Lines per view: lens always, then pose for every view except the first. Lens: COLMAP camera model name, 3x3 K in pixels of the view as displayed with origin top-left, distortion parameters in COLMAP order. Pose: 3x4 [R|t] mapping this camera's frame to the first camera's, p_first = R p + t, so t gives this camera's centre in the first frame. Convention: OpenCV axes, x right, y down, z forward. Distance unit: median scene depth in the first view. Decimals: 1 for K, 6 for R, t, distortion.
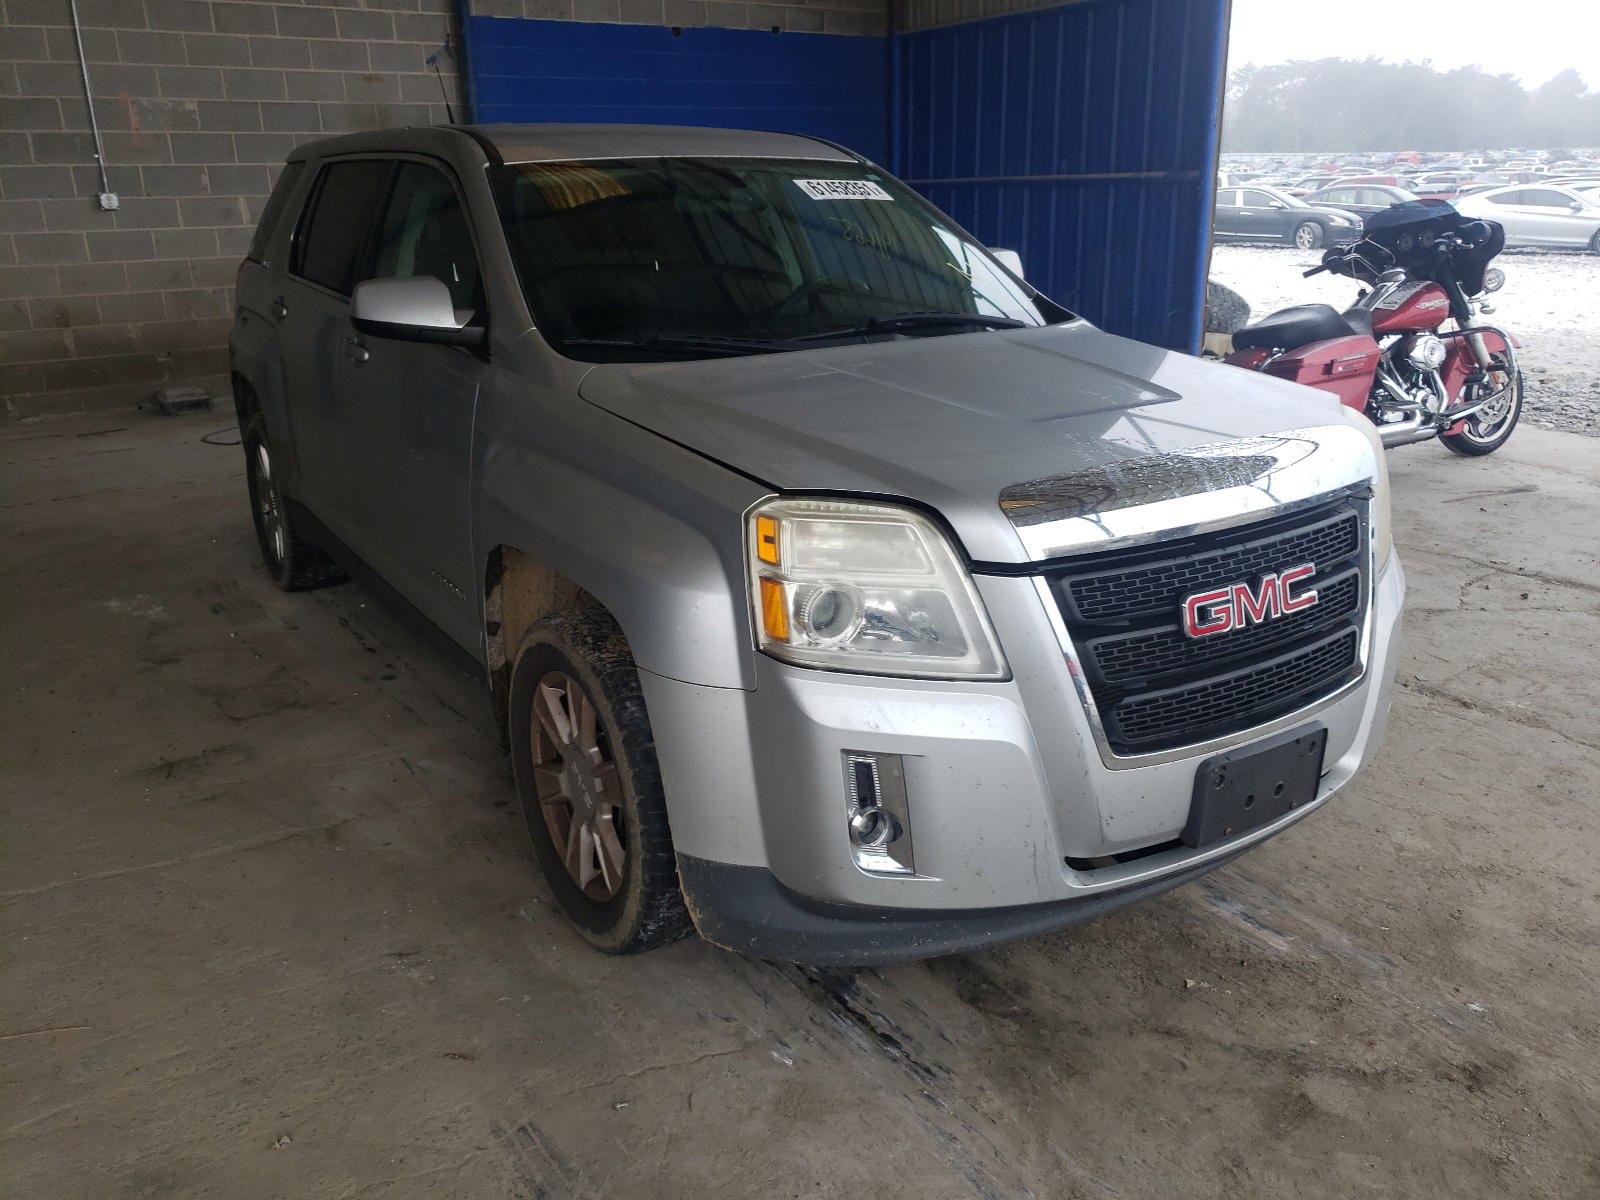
lens RADIAL K [[1256.9, 0, 776.1], [0, 1256.9, 600.1], [0, 0, 1]] dist [-0.001797, 0.029822]
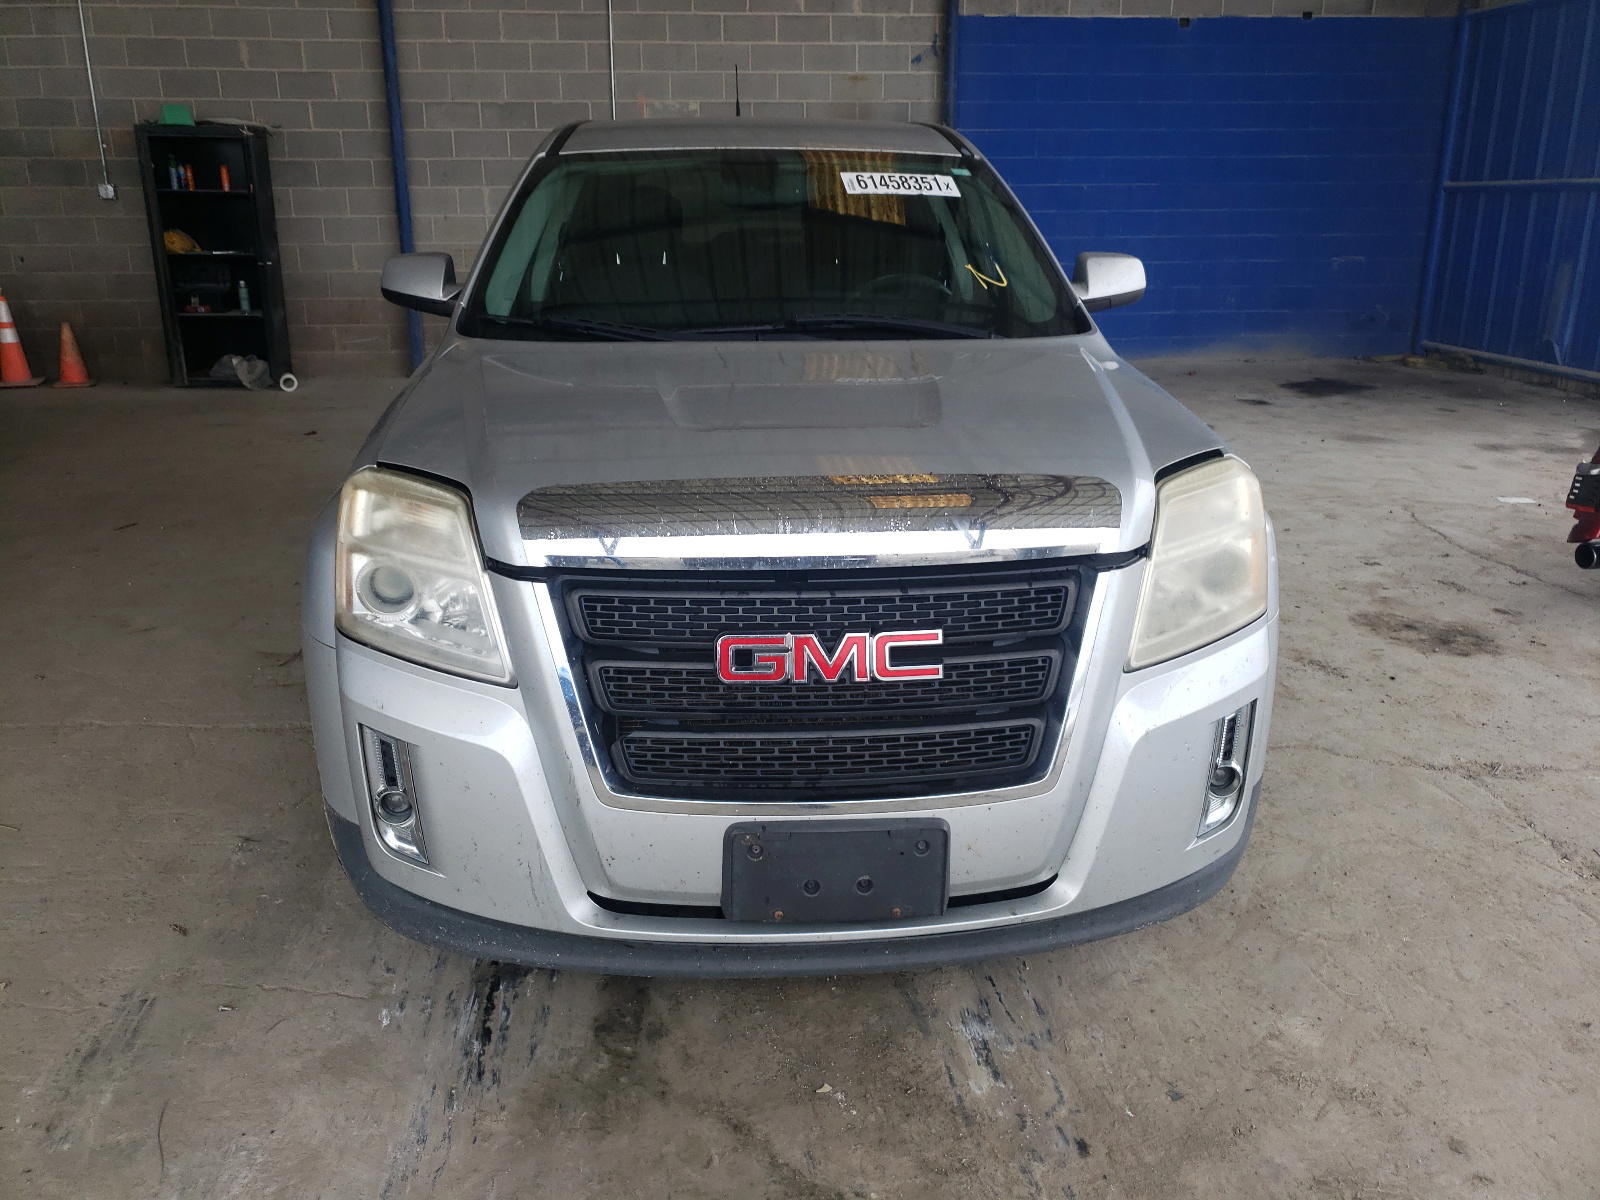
lens RADIAL K [[1270.8, 0, 794.6], [0, 1270.8, 566.5], [0, 0, 1]] dist [0.000591, 0.015531]
pose [[0.883191, 0.150606, -0.444175, 0.706579], [-0.161964, 0.986717, 0.012519, -0.065272], [0.440161, 0.060883, 0.895852, 0.197147]]
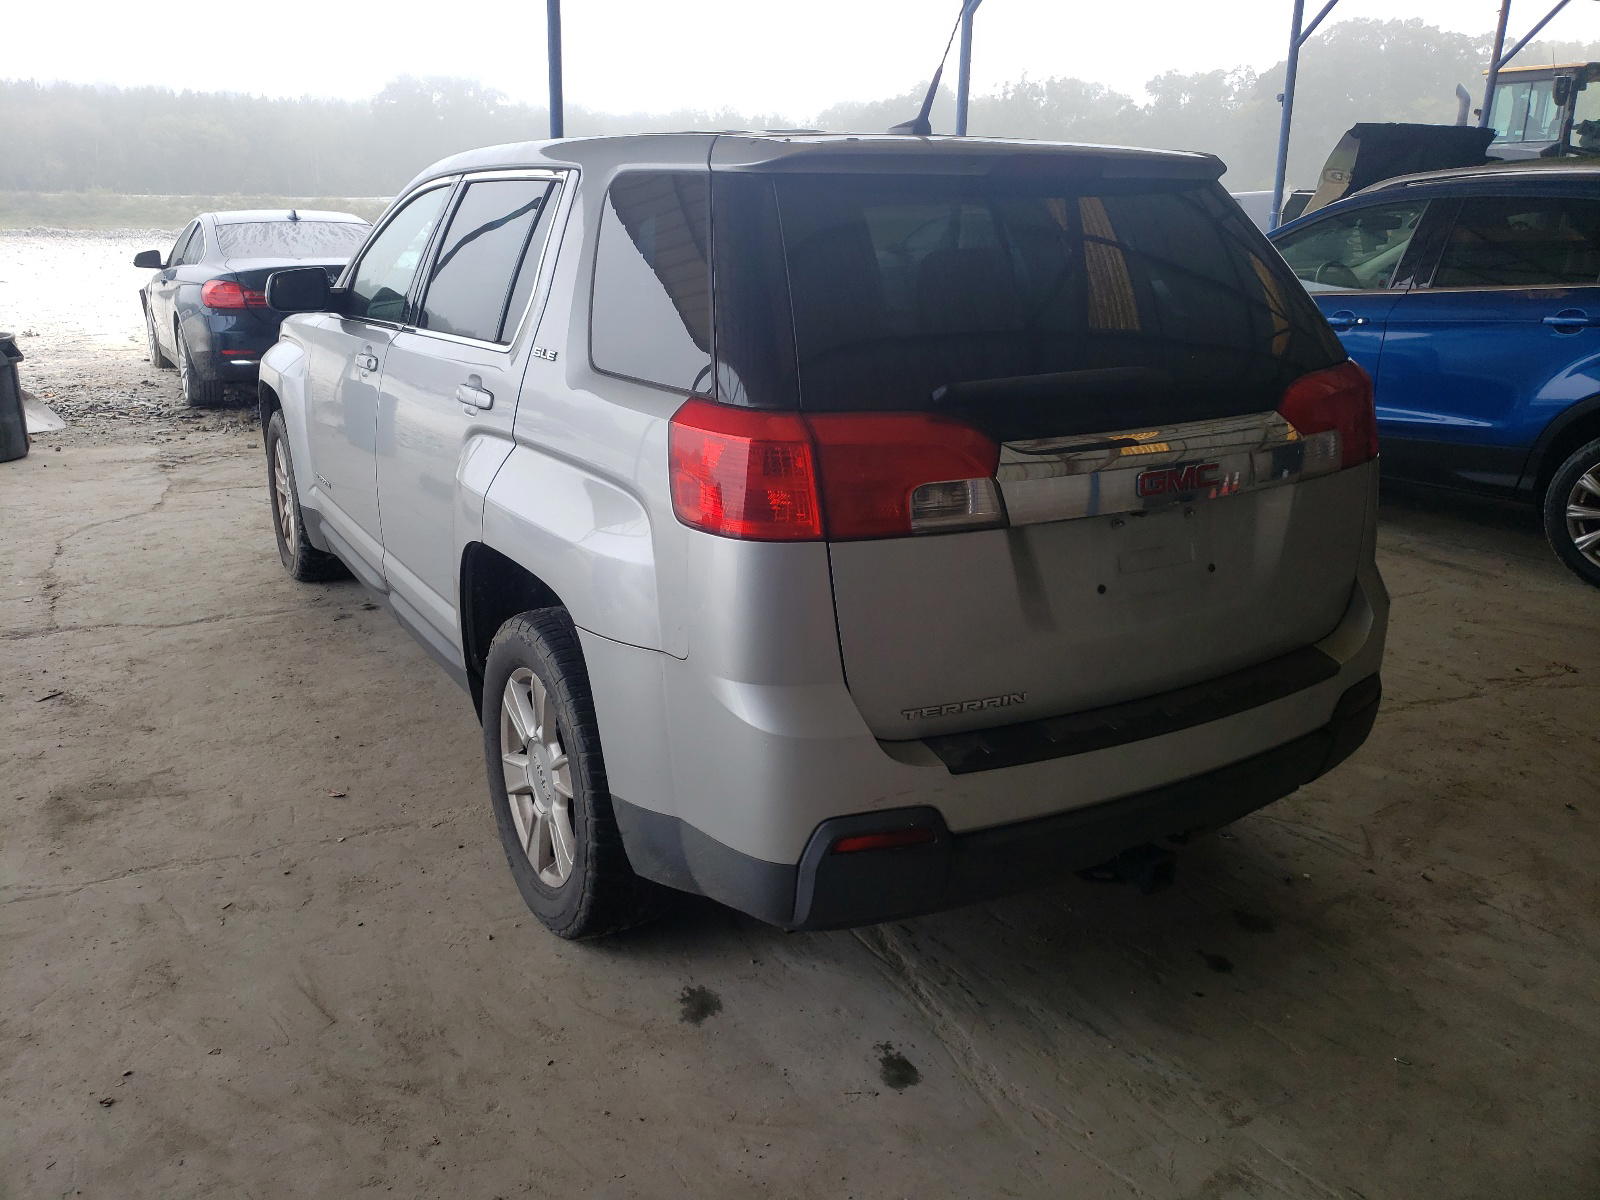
lens RADIAL K [[1256.9, 0, 776.1], [0, 1256.9, 600.1], [0, 0, 1]] dist [-0.001797, 0.029822]
pose [[-0.999380, -0.008796, 0.034102, -0.470198], [0.012797, 0.811421, 0.584322, -1.156577], [-0.032811, 0.584396, -0.810805, 3.477850]]
